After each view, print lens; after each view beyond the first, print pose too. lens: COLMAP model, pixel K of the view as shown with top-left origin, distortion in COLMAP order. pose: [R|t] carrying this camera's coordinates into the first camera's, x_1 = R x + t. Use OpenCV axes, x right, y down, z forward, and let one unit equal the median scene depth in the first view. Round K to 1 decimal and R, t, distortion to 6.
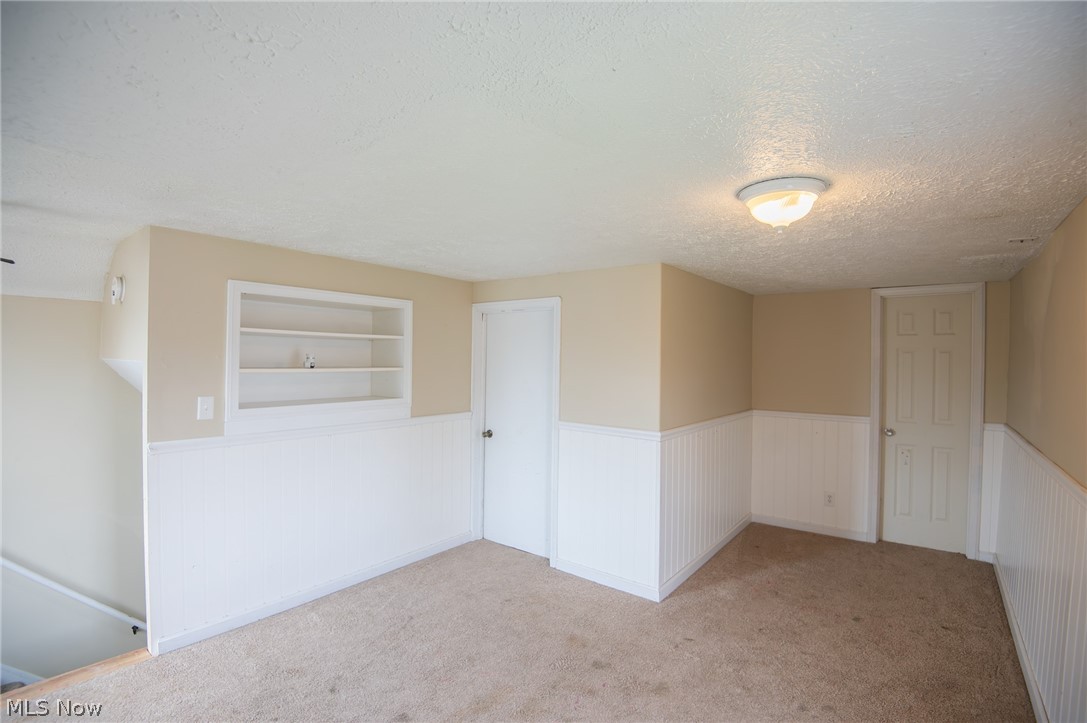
lens RADIAL K [[491.0, 0, 554.3], [0, 491.0, 359.1], [0, 0, 1]] dist [0.000239, -0.029573]
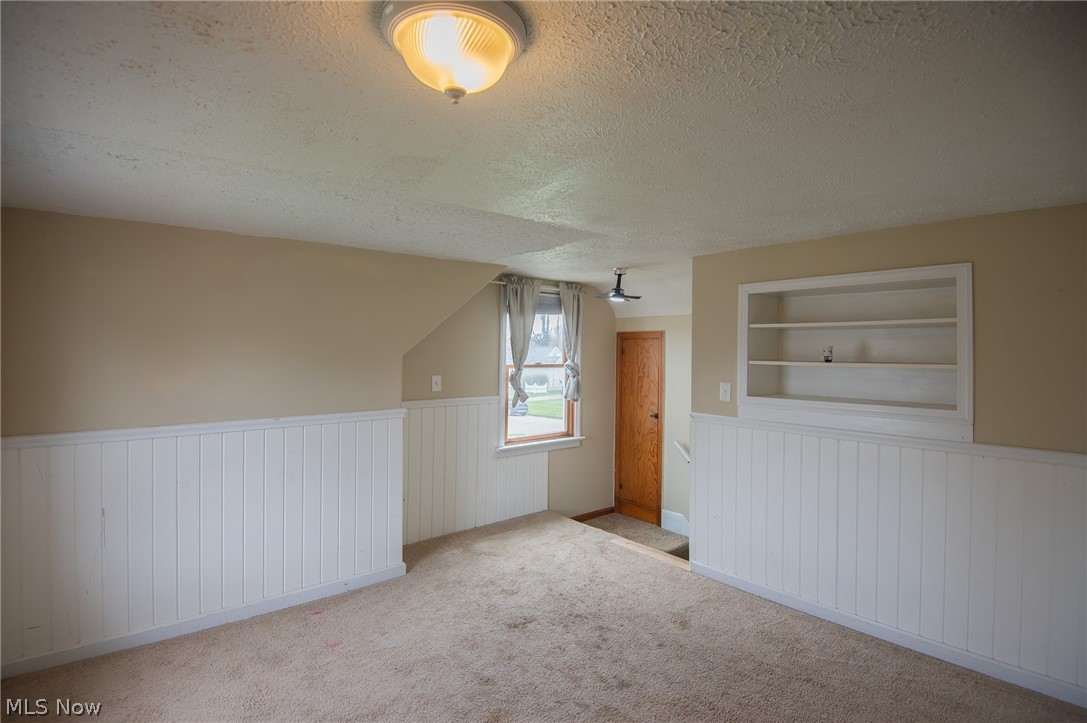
lens RADIAL K [[536.8, 0, 544.0], [0, 536.8, 323.3], [0, 0, 1]] dist [-0.000972, -0.020312]
pose [[-0.191157, -0.056352, -0.979941, 0.594527], [-0.003362, 0.998382, -0.056757, 0.004410], [0.981554, -0.007555, -0.191037, 0.675214]]
